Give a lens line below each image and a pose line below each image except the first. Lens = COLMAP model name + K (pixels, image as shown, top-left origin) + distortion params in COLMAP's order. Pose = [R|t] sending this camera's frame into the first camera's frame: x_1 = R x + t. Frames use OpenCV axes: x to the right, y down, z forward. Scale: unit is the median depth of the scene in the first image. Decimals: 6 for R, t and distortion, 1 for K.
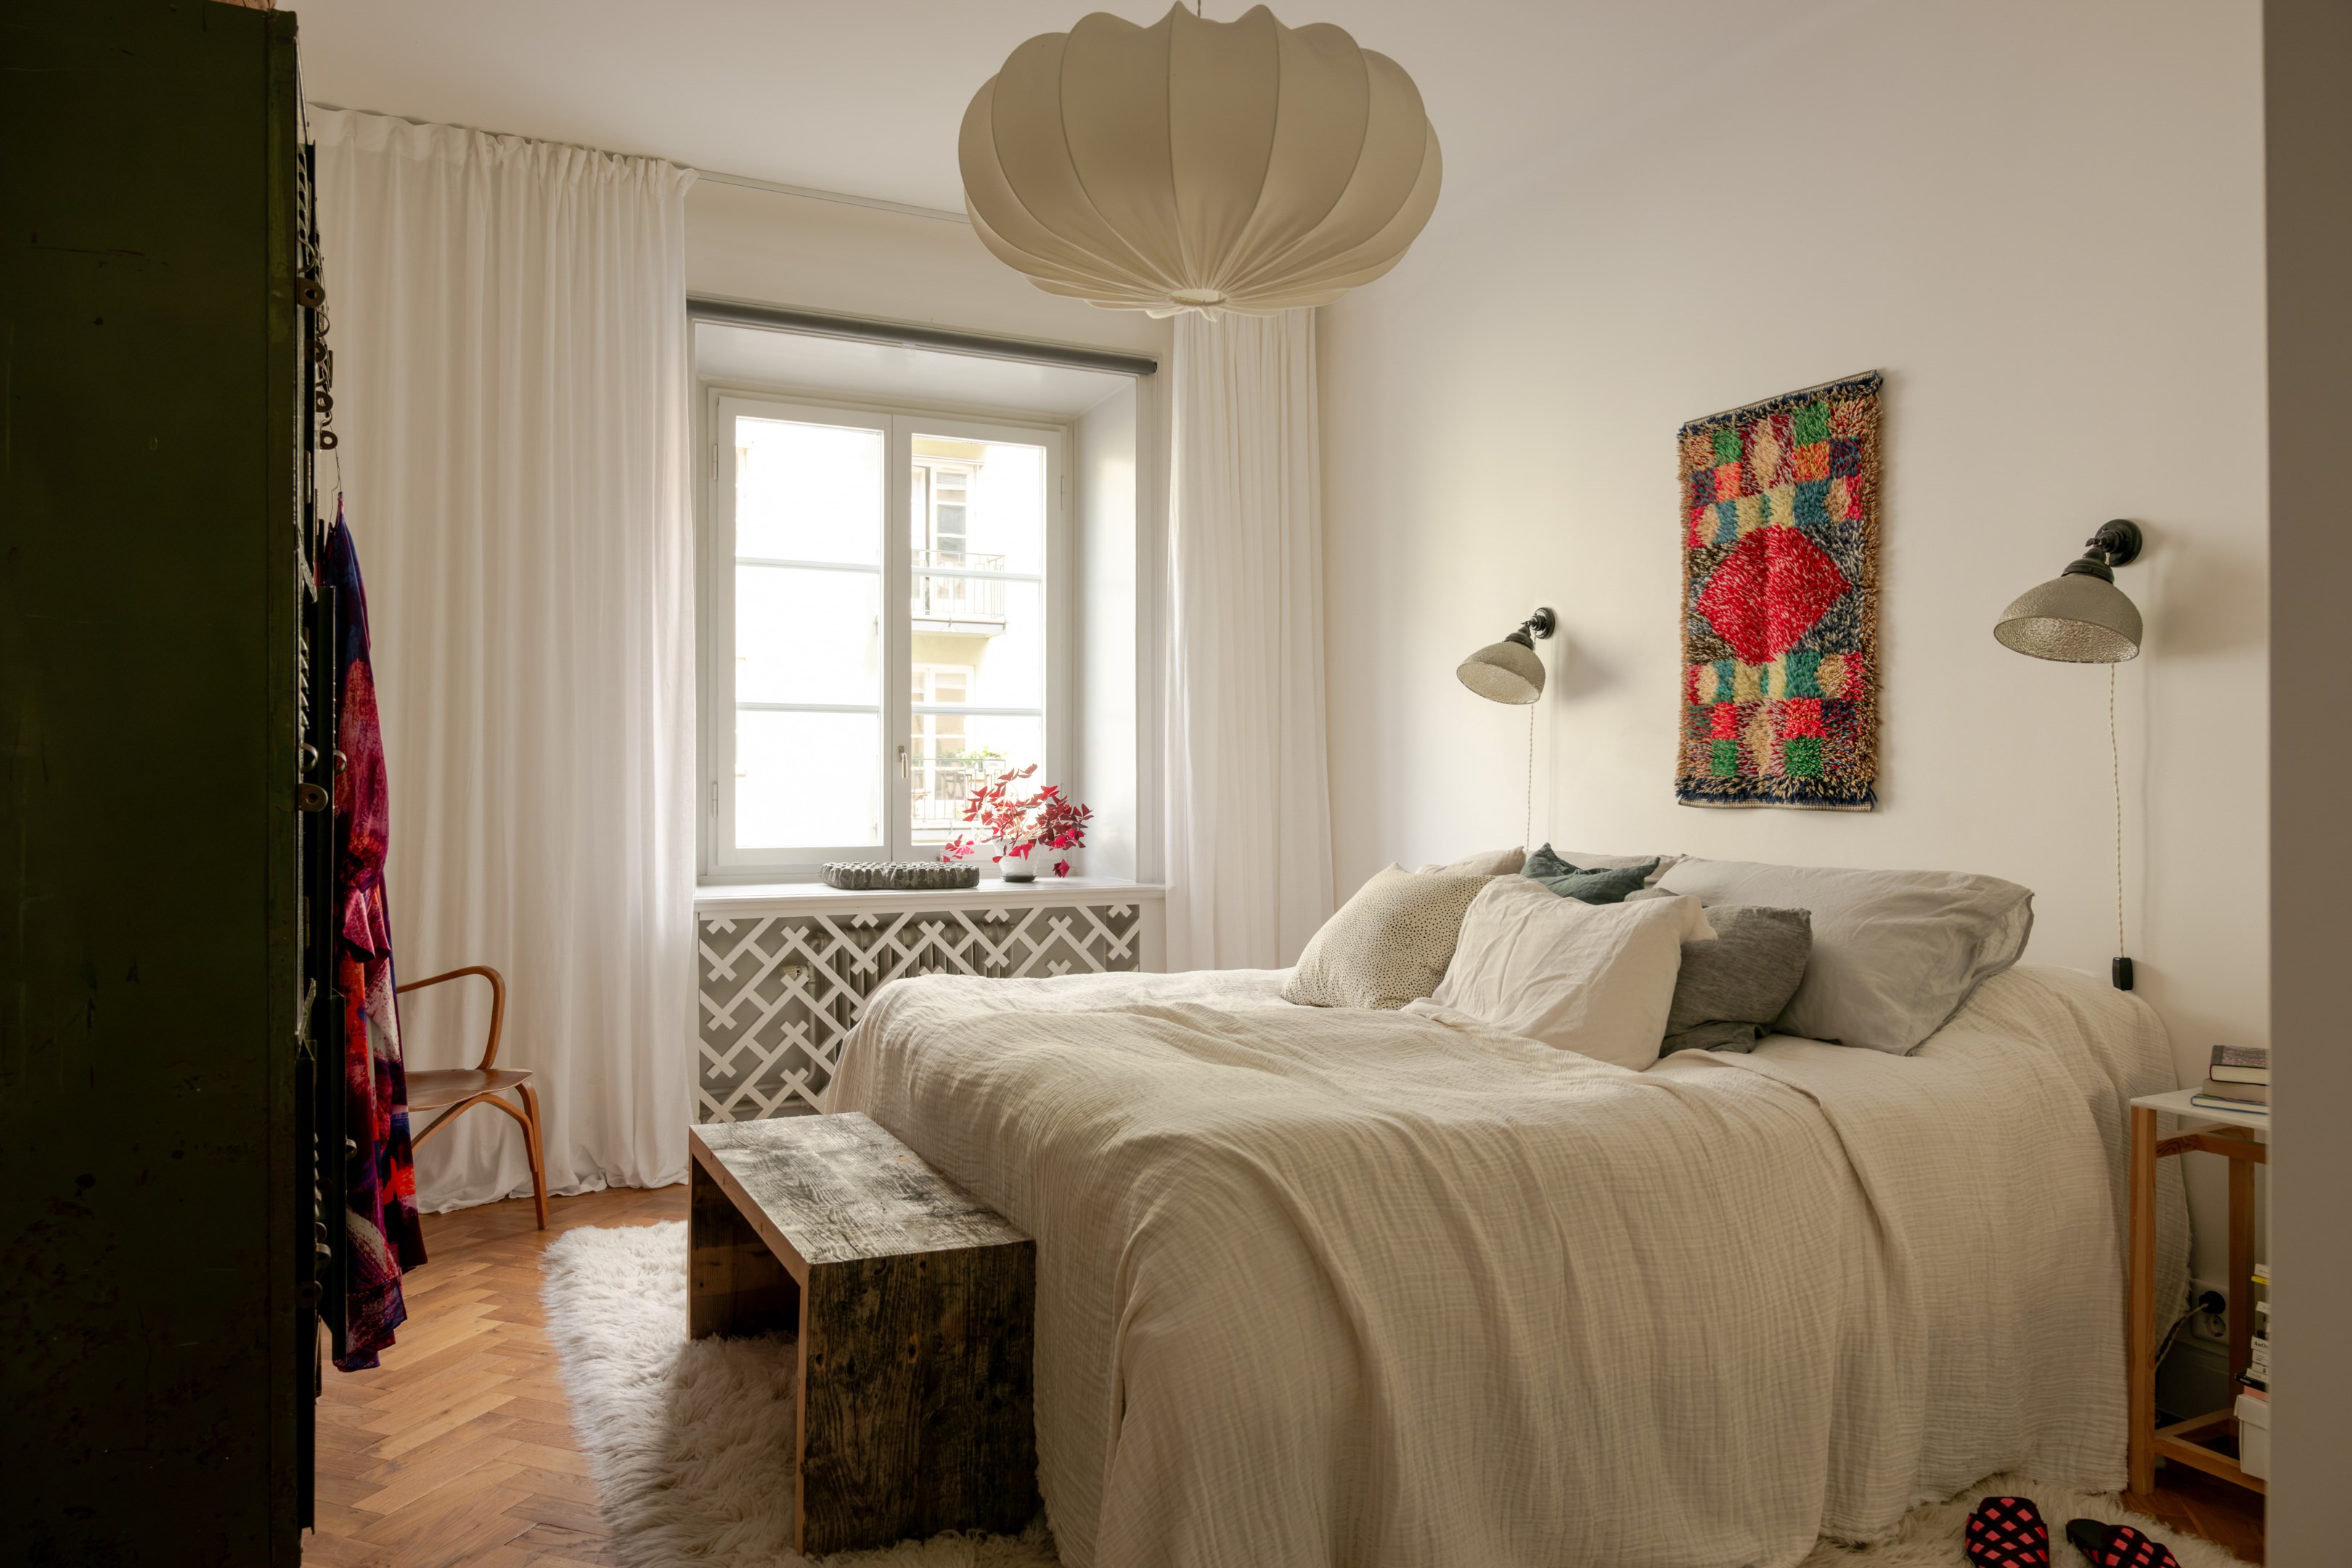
lens RADIAL K [[1553.6, 0, 1237.8], [0, 1553.6, 787.9], [0, 0, 1]] dist [-0.001737, -0.002645]
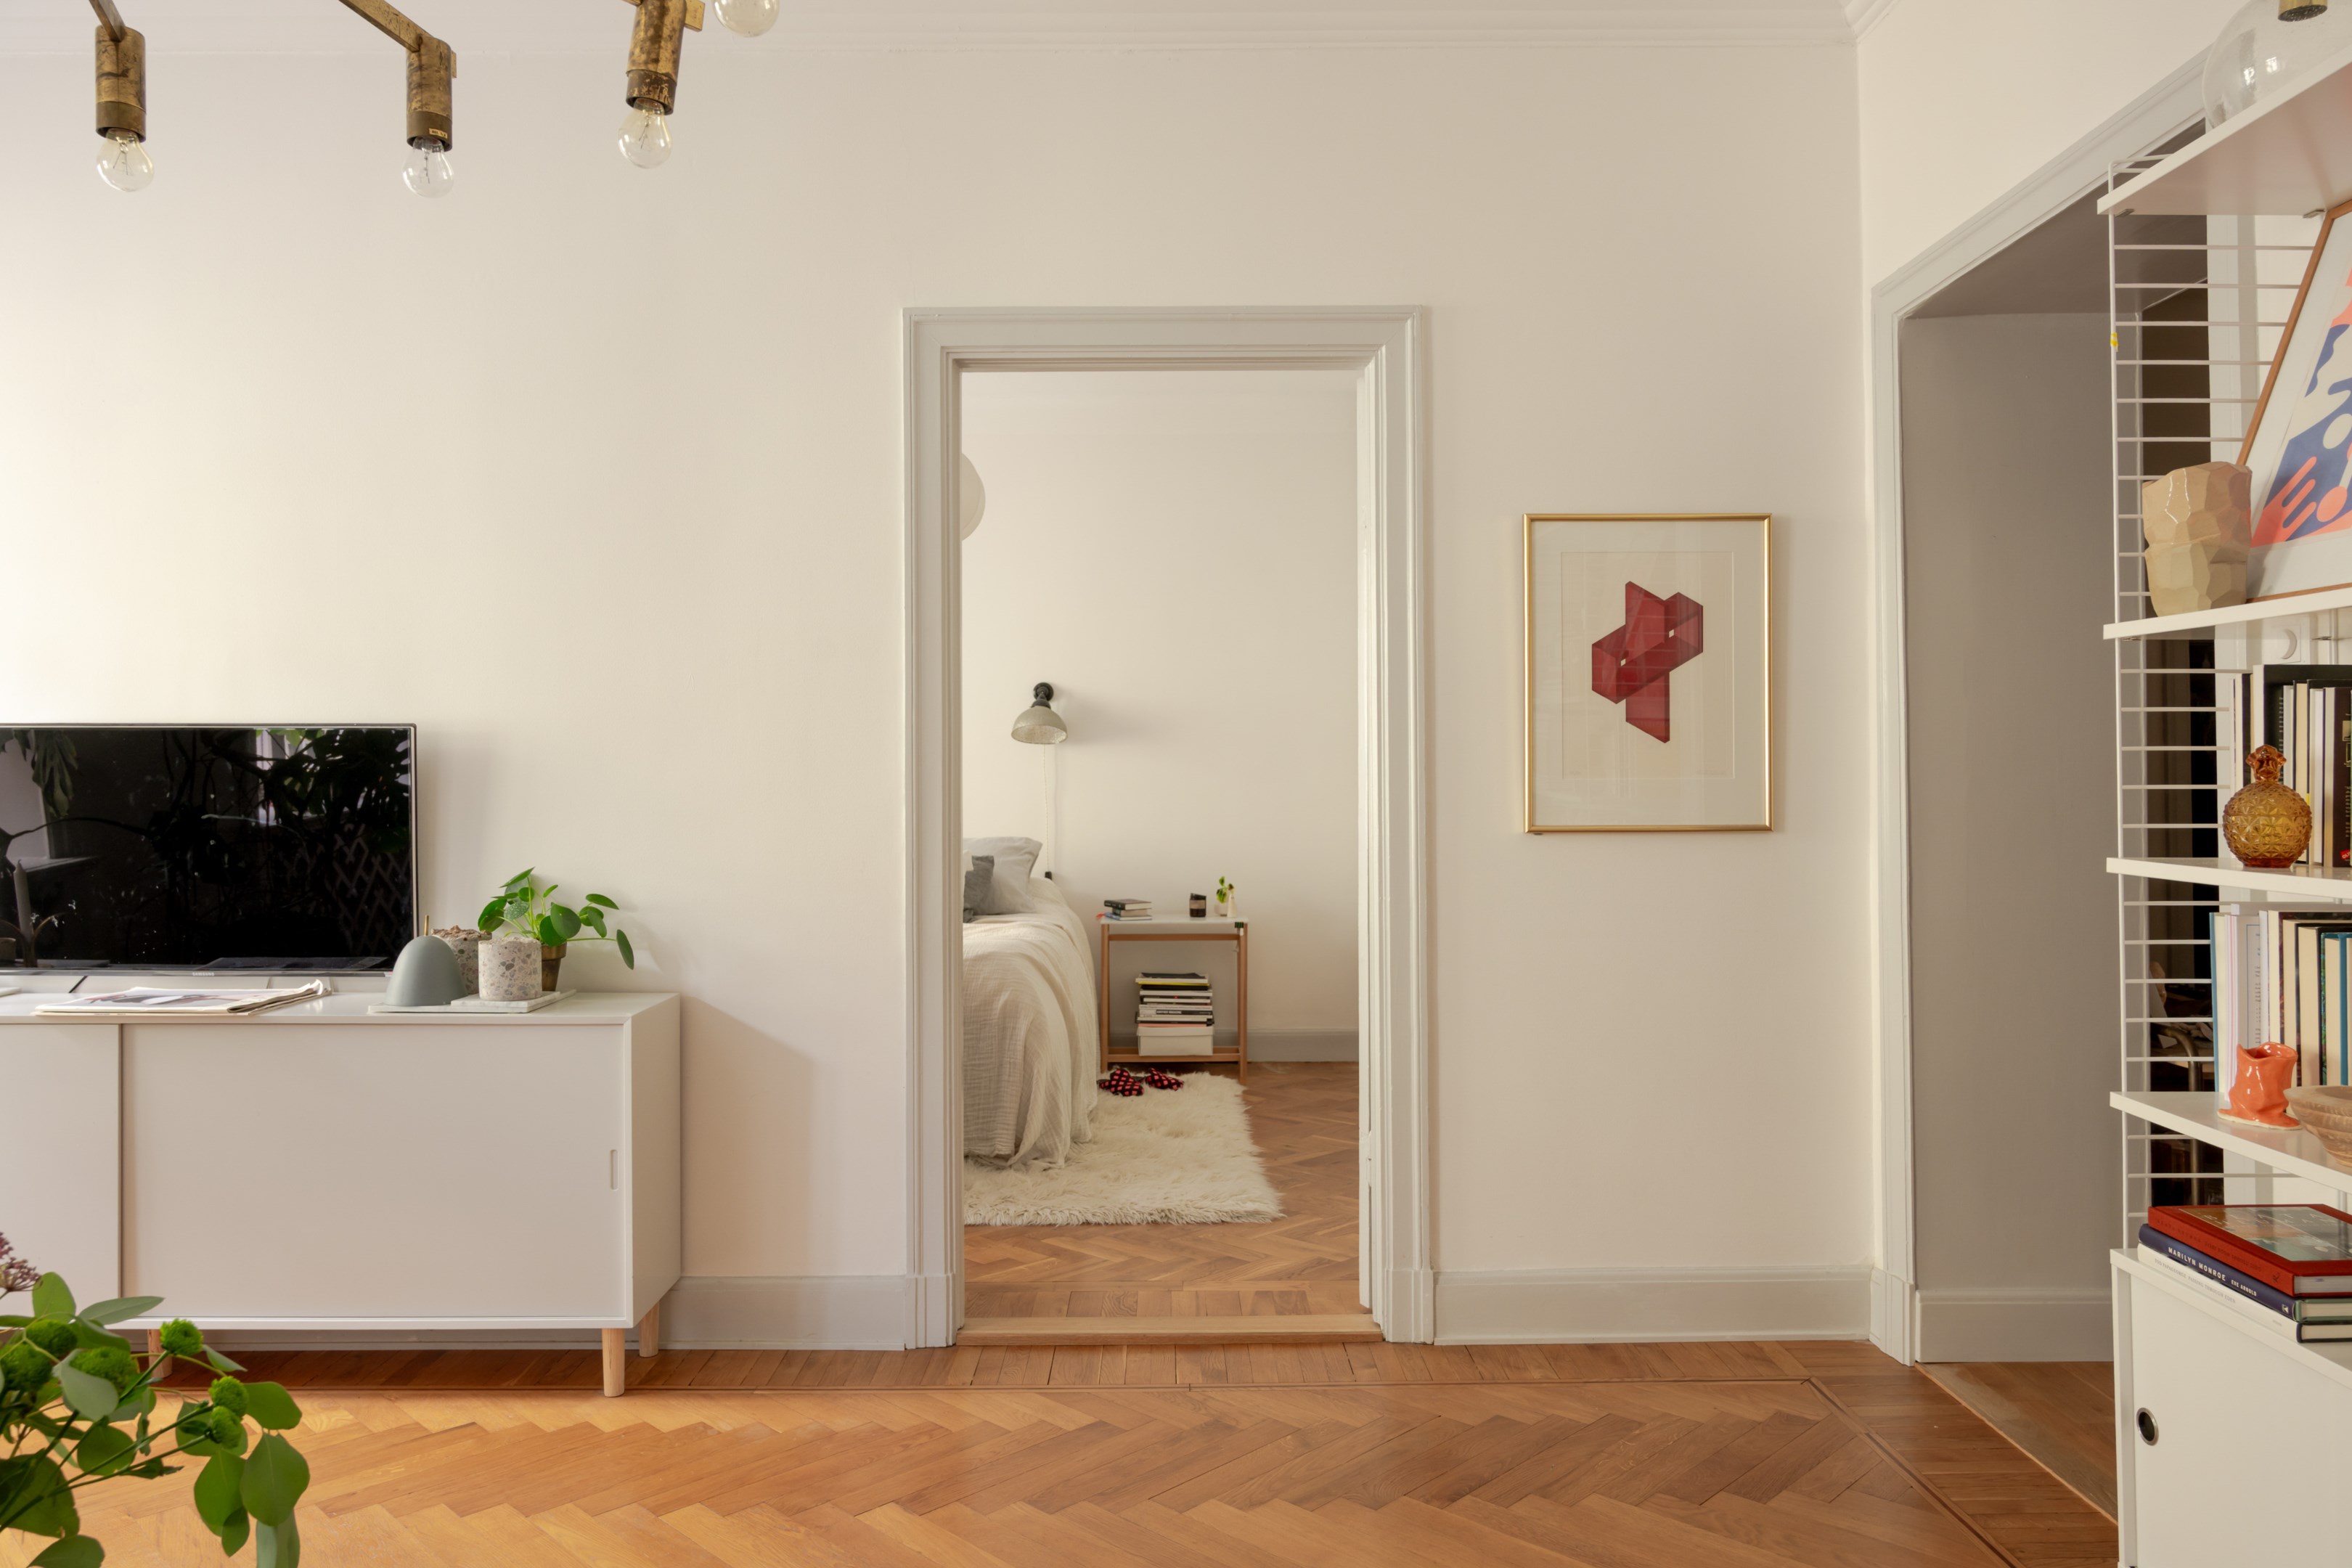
lens RADIAL K [[1553.6, 0, 1237.8], [0, 1553.6, 787.9], [0, 0, 1]] dist [-0.001737, -0.002645]
pose [[0.414483, -0.002092, 0.910055, -1.078236], [0.008878, 0.999959, -0.001745, -0.007238], [-0.910014, 0.008803, 0.414485, -0.167246]]
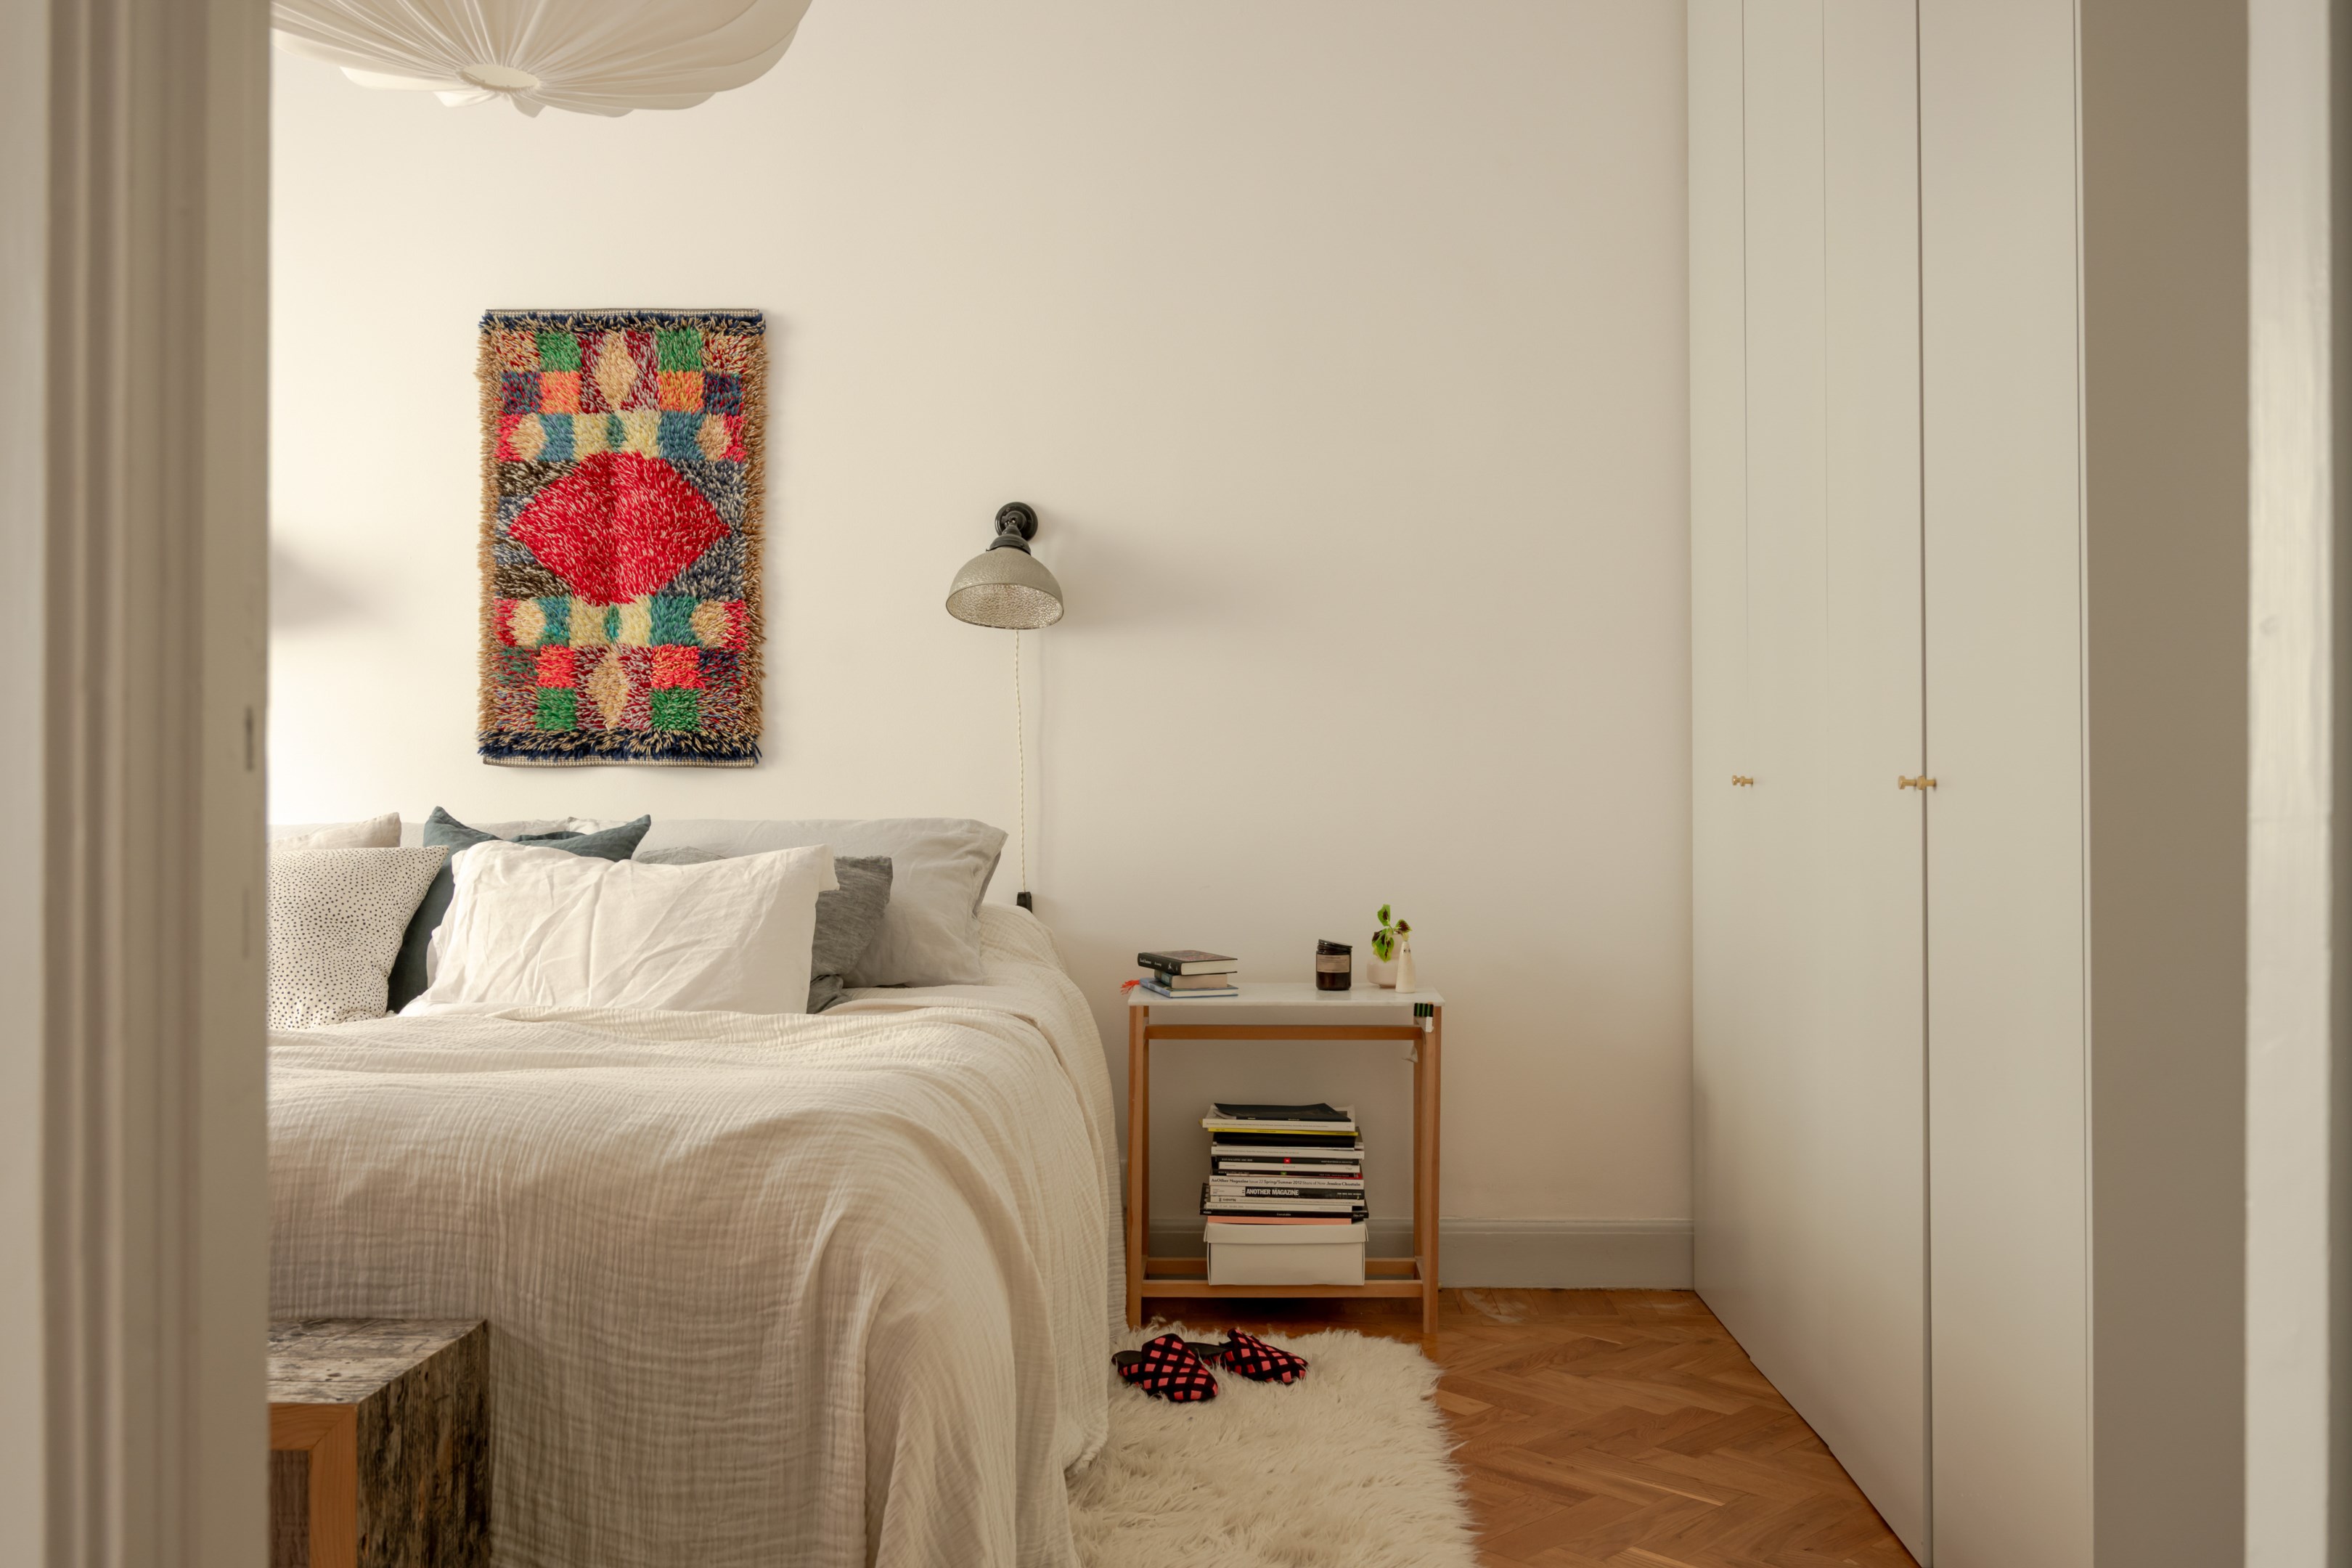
lens RADIAL K [[1976.7, 0, 1176.0], [0, 1976.7, 784.0], [0, 0, 1]] dist [0.002024, 0.001306]
pose [[0.491708, -0.003769, 0.870752, -0.472508], [0.003960, 0.999990, 0.002092, 0.021470], [-0.870751, 0.002419, 0.491718, 0.150598]]
